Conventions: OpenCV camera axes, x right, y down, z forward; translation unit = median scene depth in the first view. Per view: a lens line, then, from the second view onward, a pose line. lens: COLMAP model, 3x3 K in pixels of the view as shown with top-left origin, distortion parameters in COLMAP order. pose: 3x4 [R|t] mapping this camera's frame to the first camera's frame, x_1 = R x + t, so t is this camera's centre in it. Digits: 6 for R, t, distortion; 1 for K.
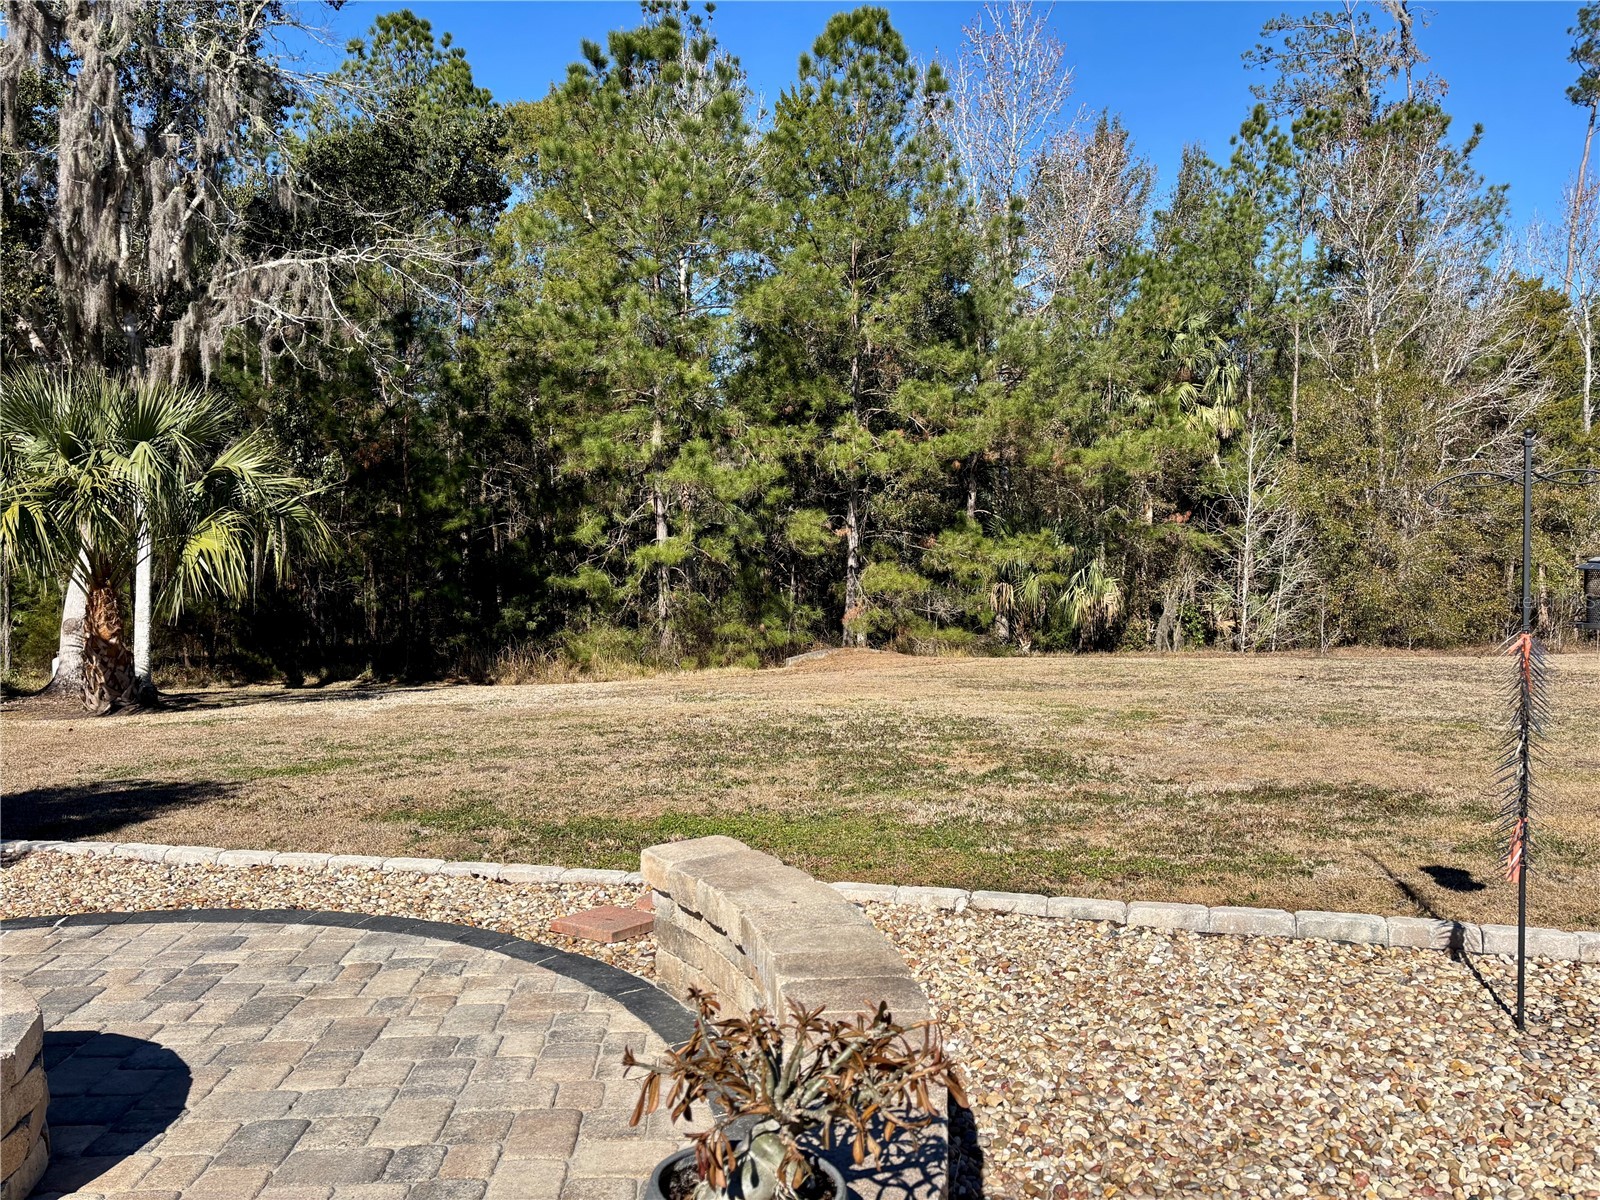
lens RADIAL K [[1201.3, 0, 790.7], [0, 1201.3, 608.0], [0, 0, 1]] dist [0.058484, -0.058825]
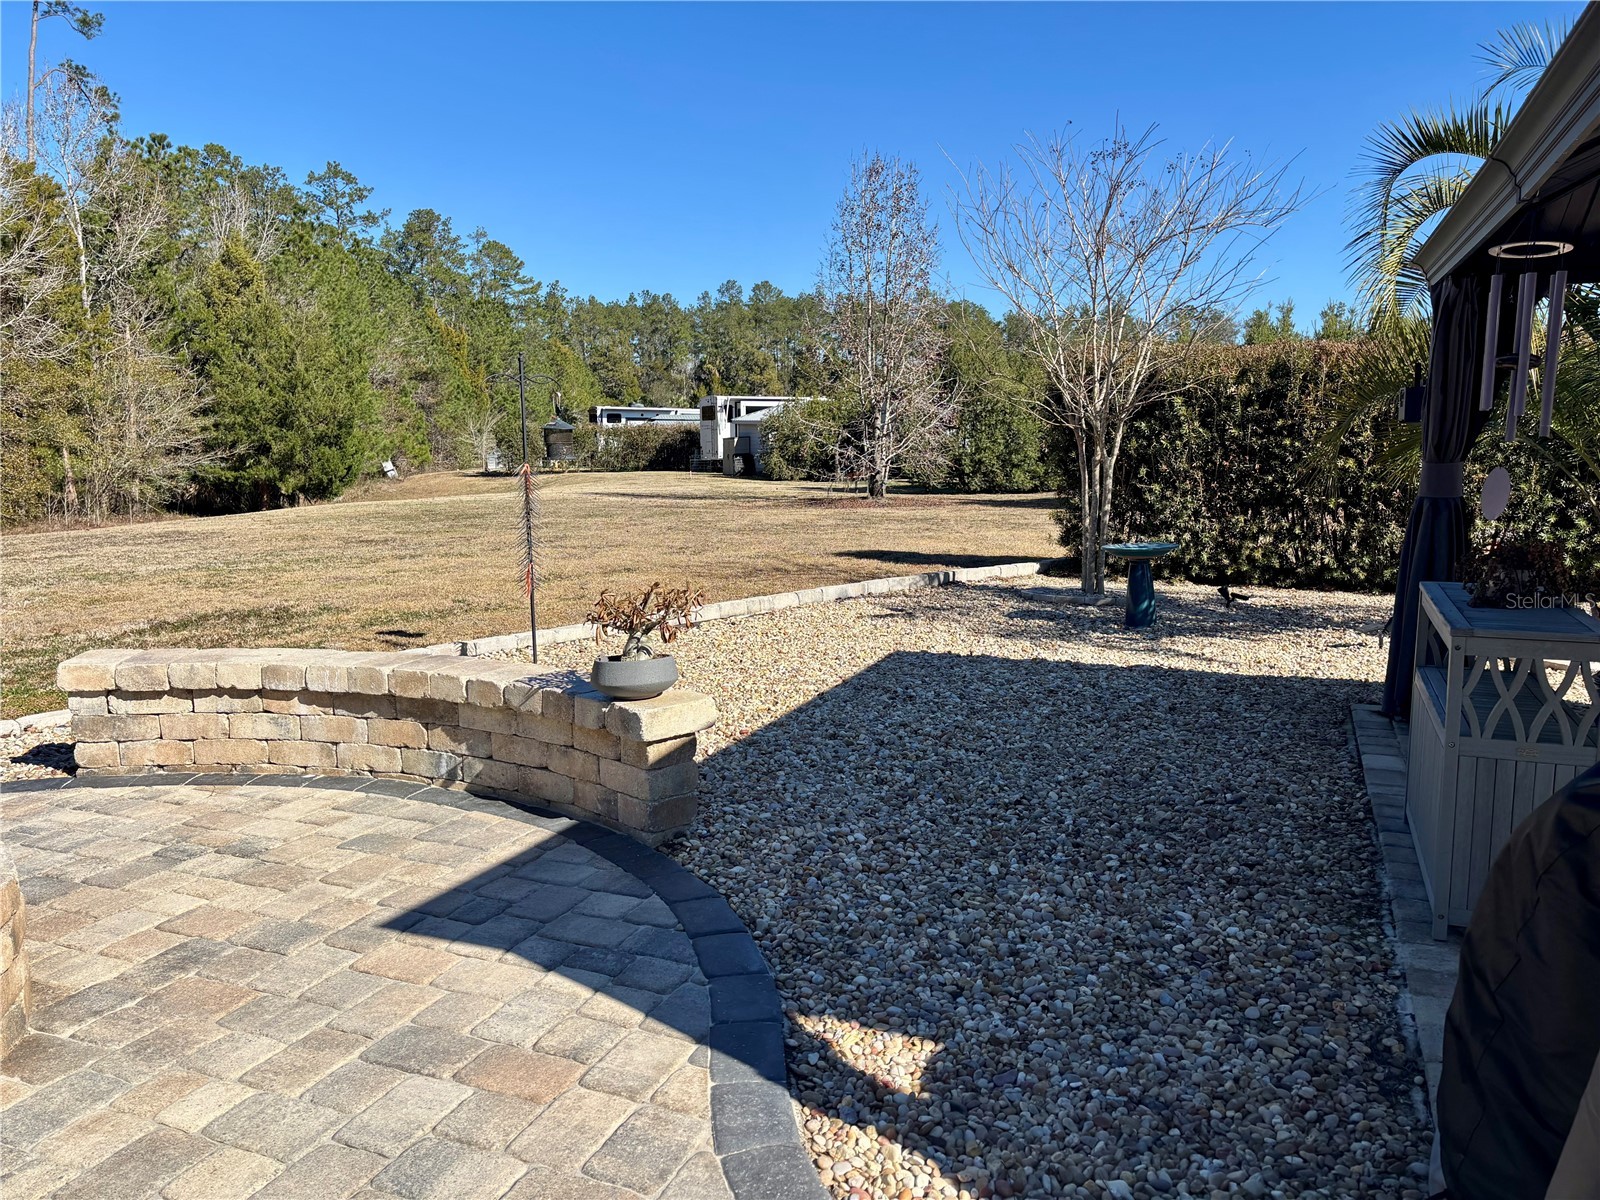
lens RADIAL K [[1201.3, 0, 803.6], [0, 1201.3, 597.9], [0, 0, 1]] dist [0.058484, -0.058825]
pose [[0.415324, -0.122169, 0.901432, -0.115159], [0.043689, 0.992476, 0.114379, 0.003935], [-0.908624, -0.008122, 0.417537, -0.020443]]
